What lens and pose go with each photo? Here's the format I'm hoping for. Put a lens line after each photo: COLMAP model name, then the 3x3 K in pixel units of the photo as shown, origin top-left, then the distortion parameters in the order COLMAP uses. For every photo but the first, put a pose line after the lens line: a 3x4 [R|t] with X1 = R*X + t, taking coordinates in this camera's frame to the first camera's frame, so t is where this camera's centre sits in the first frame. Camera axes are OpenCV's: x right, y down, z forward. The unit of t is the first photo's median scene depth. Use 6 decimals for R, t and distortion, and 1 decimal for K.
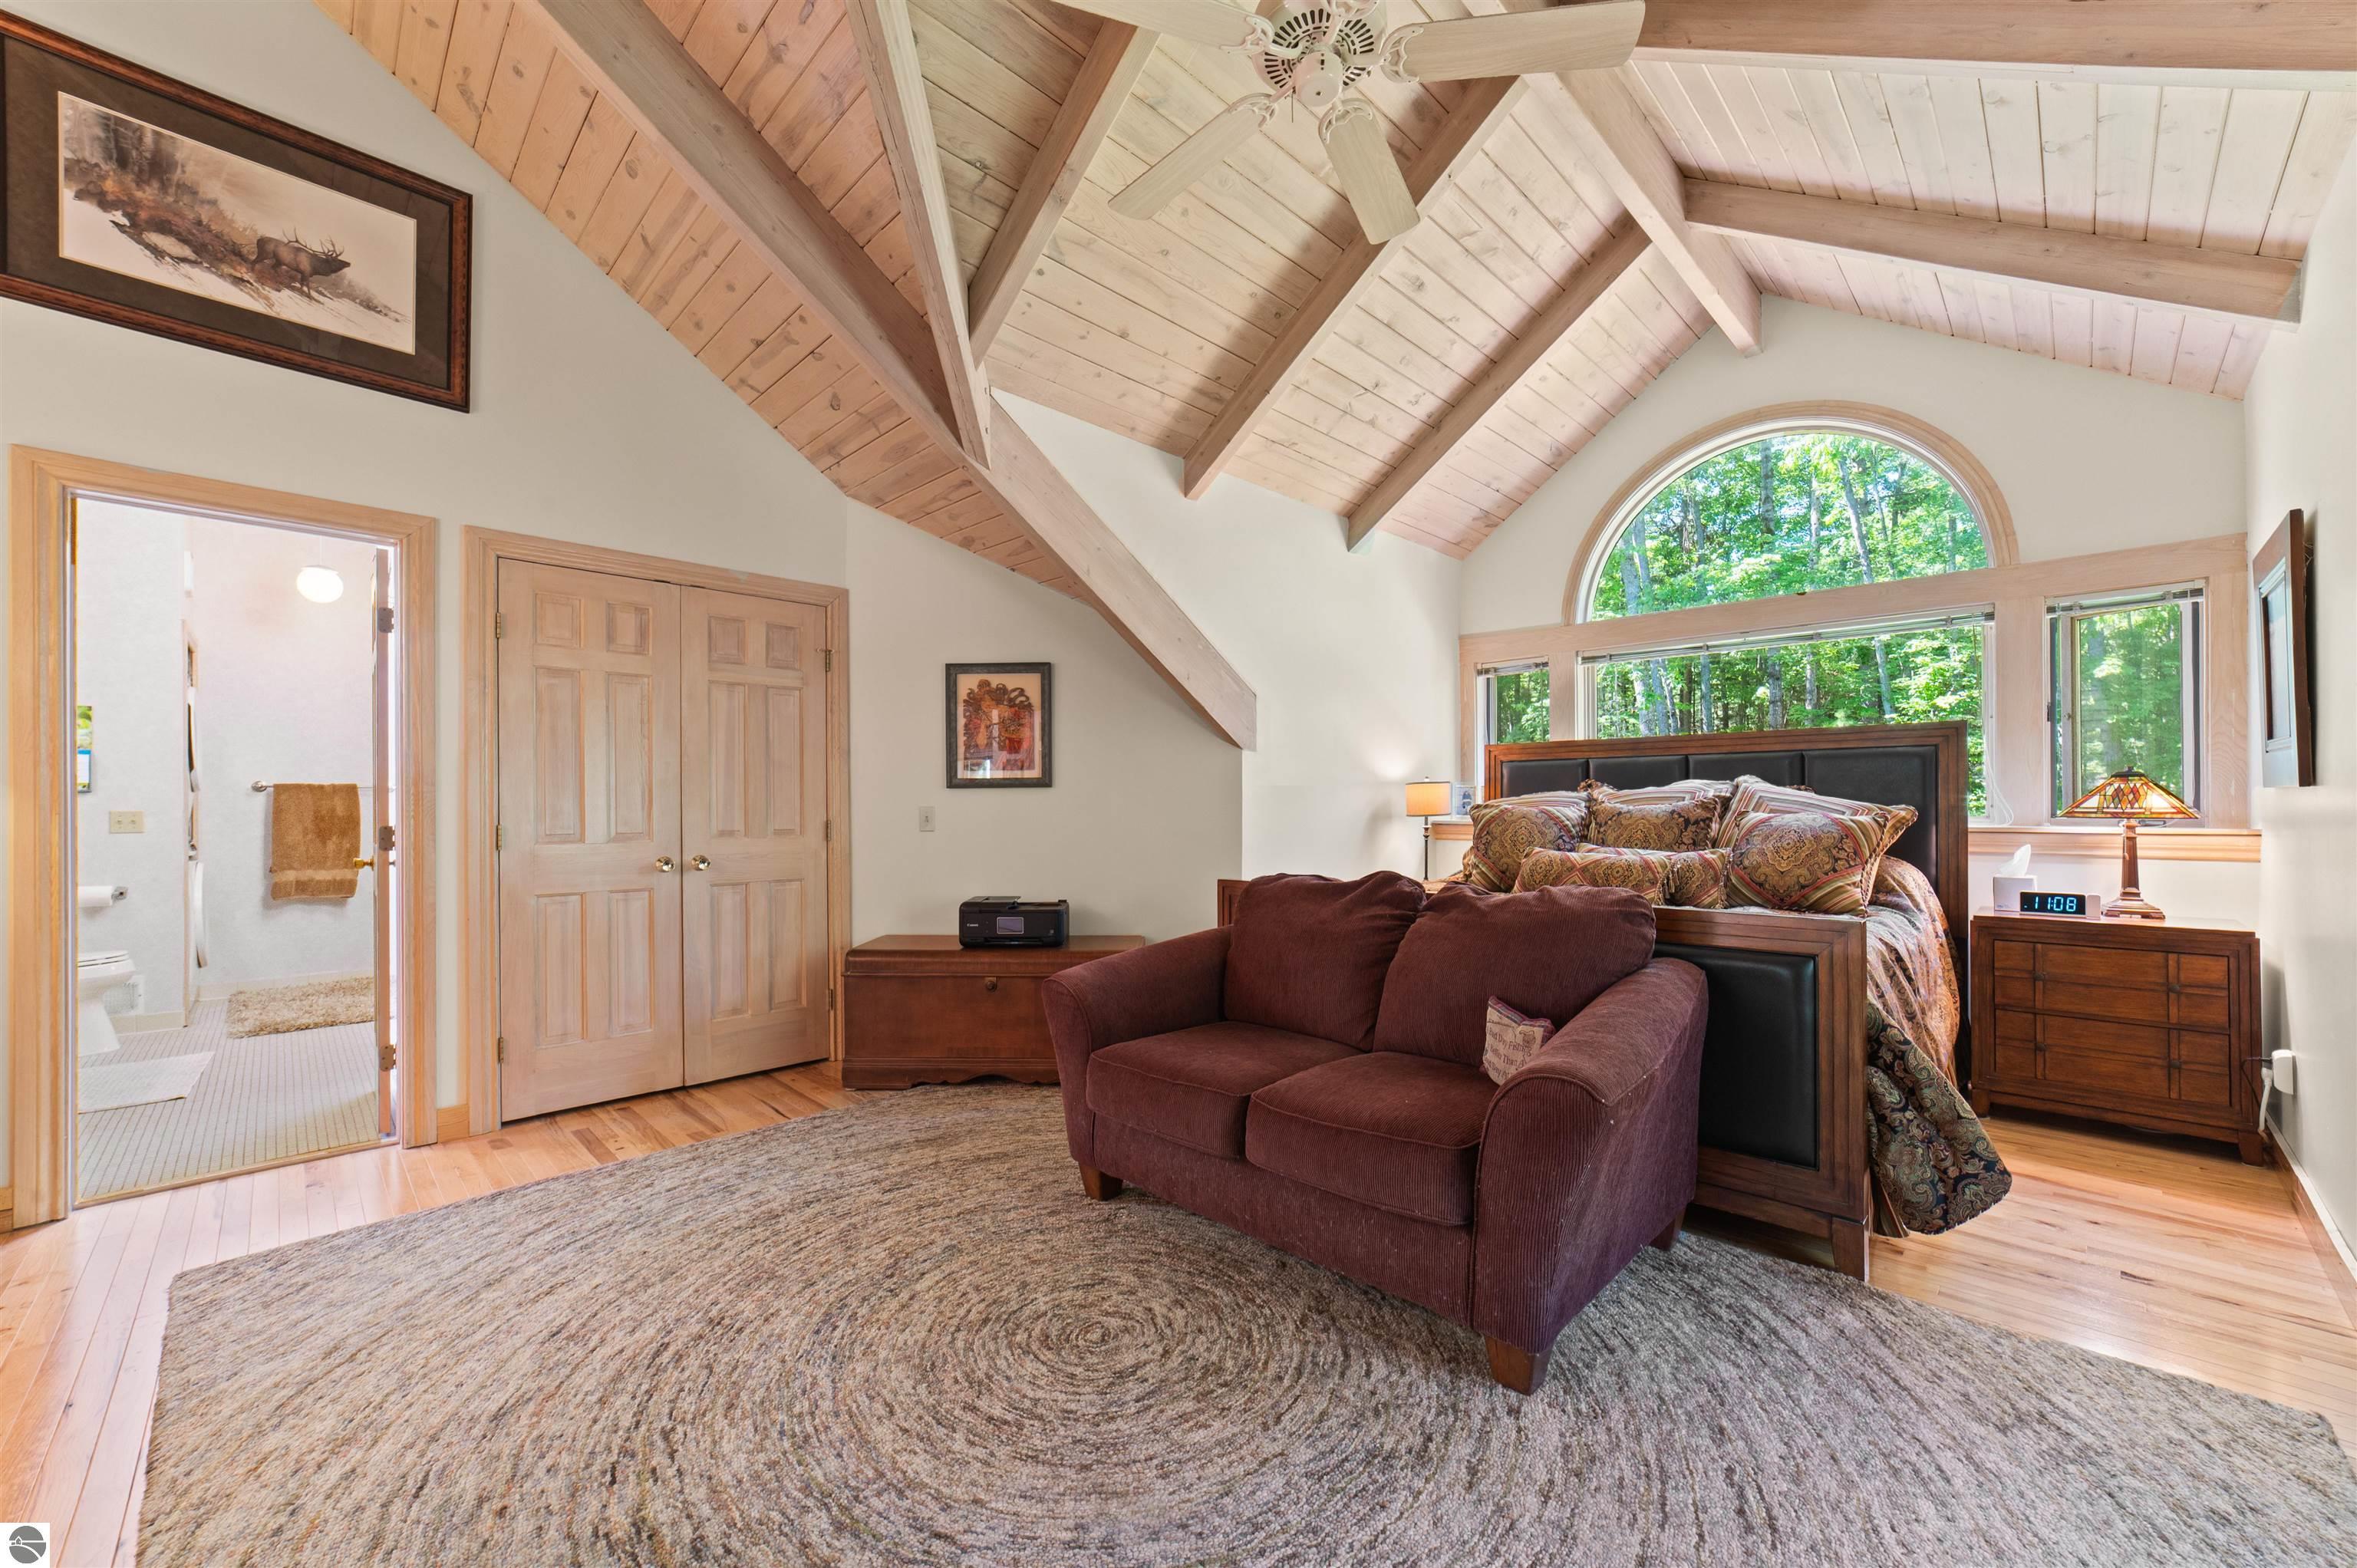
lens RADIAL K [[915.3, 0, 1177.0], [0, 915.3, 795.0], [0, 0, 1]] dist [-0.026690, 0.010060]
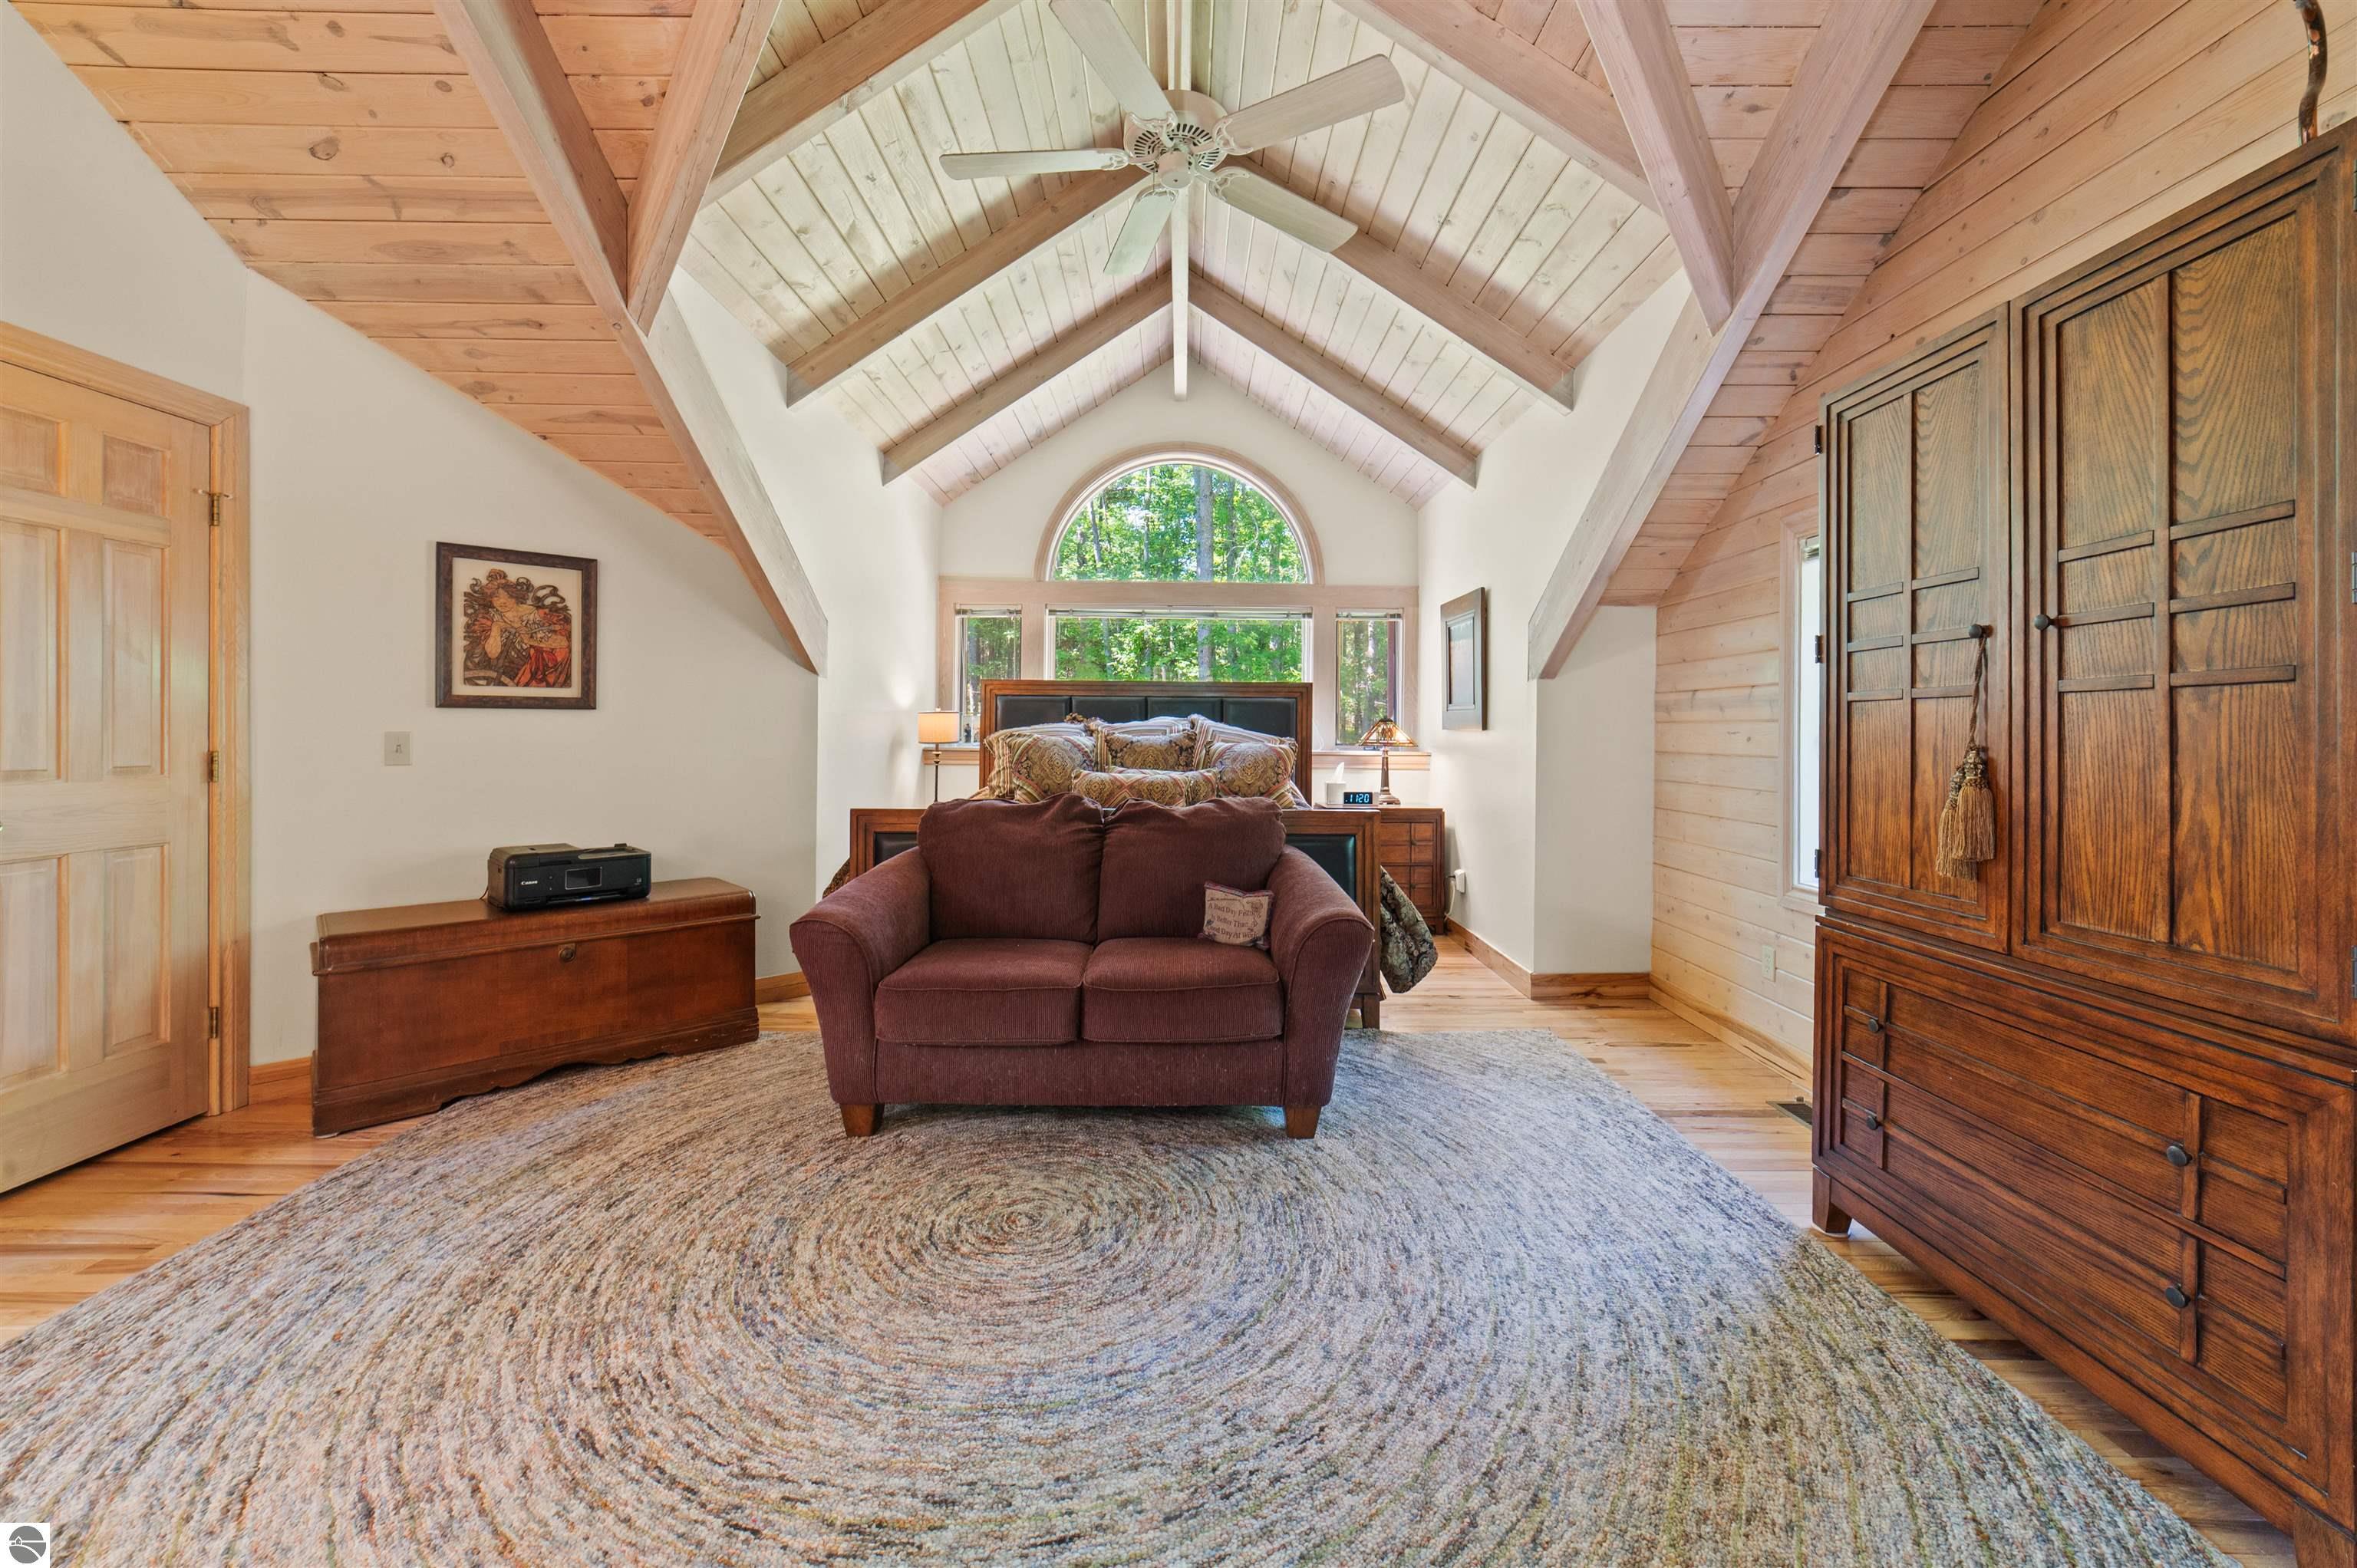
lens RADIAL K [[921.5, 0, 1178.9], [0, 921.5, 713.0], [0, 0, 1]] dist [-0.024296, 0.008585]
pose [[0.705690, 0.022884, 0.708151, -0.429743], [-0.019139, 0.999729, -0.013234, -0.005599], [-0.708262, -0.004214, 0.705937, 0.048226]]
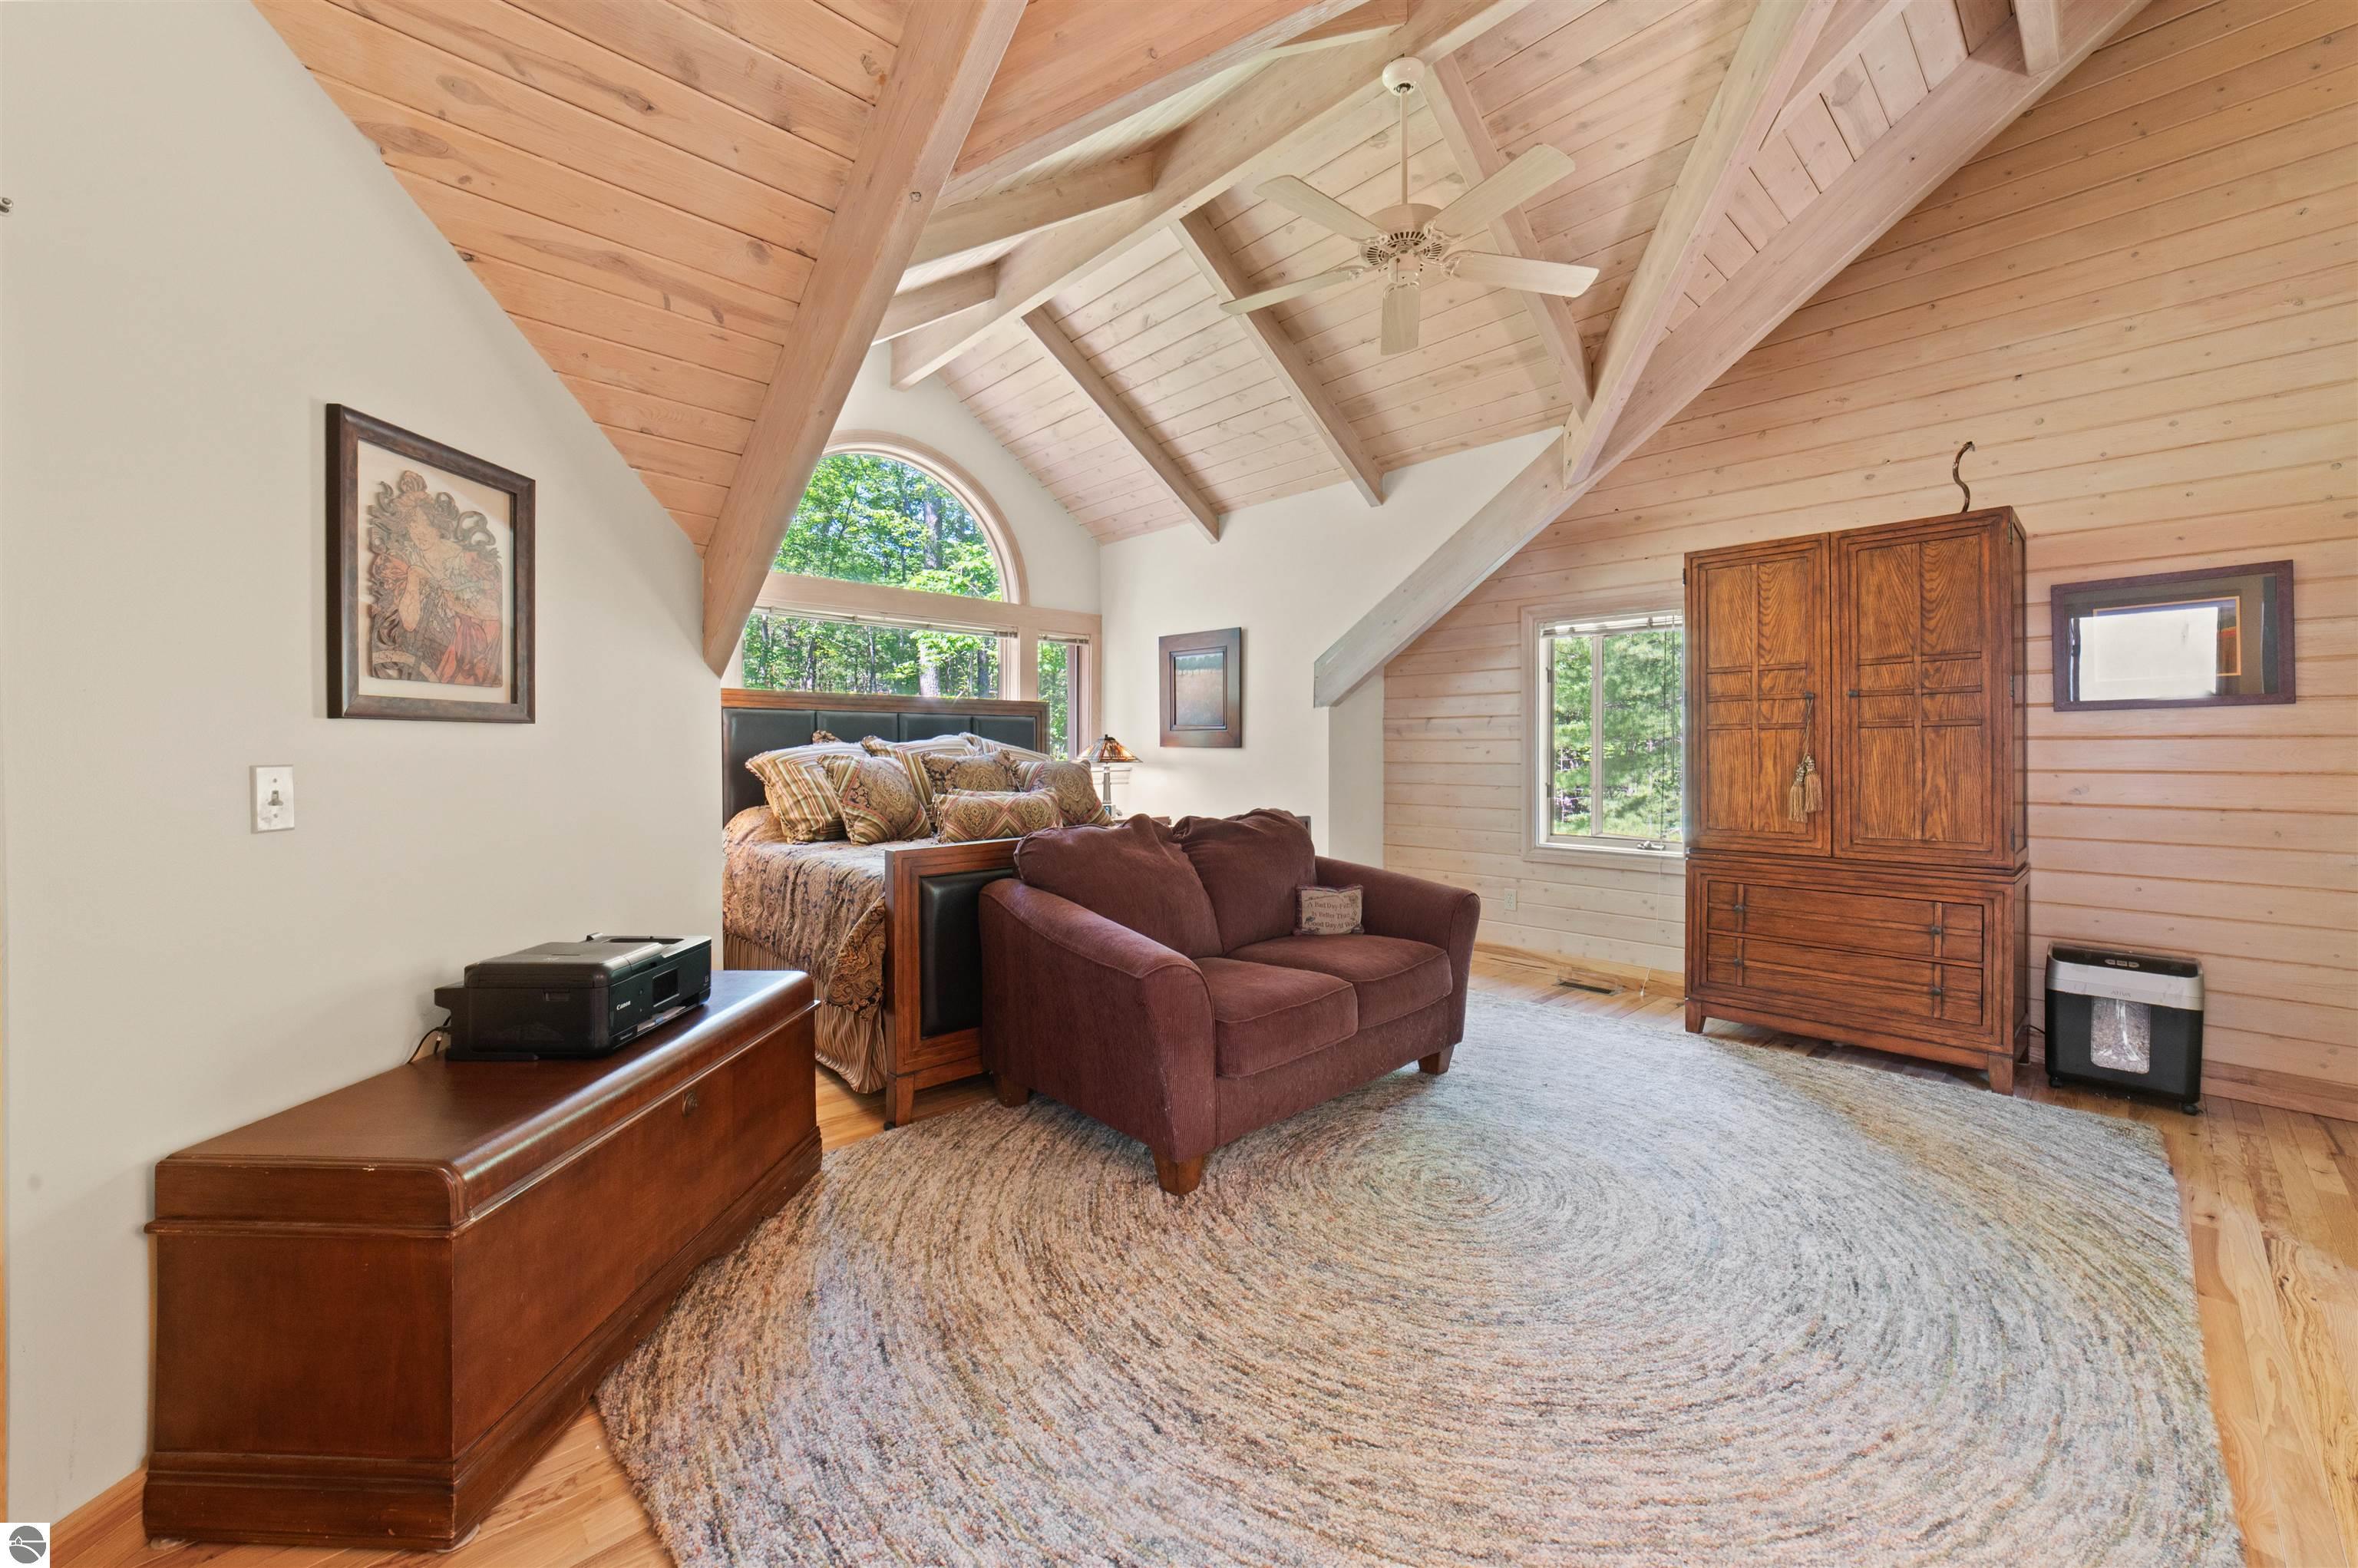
lens RADIAL K [[913.0, 0, 1180.3], [0, 913.0, 737.2], [0, 0, 1]] dist [-0.024756, 0.007976]
pose [[0.030010, 0.017266, 0.999400, -0.774267], [-0.011805, 0.999787, -0.016918, 0.004124], [-0.999480, -0.011290, 0.030208, 0.761476]]
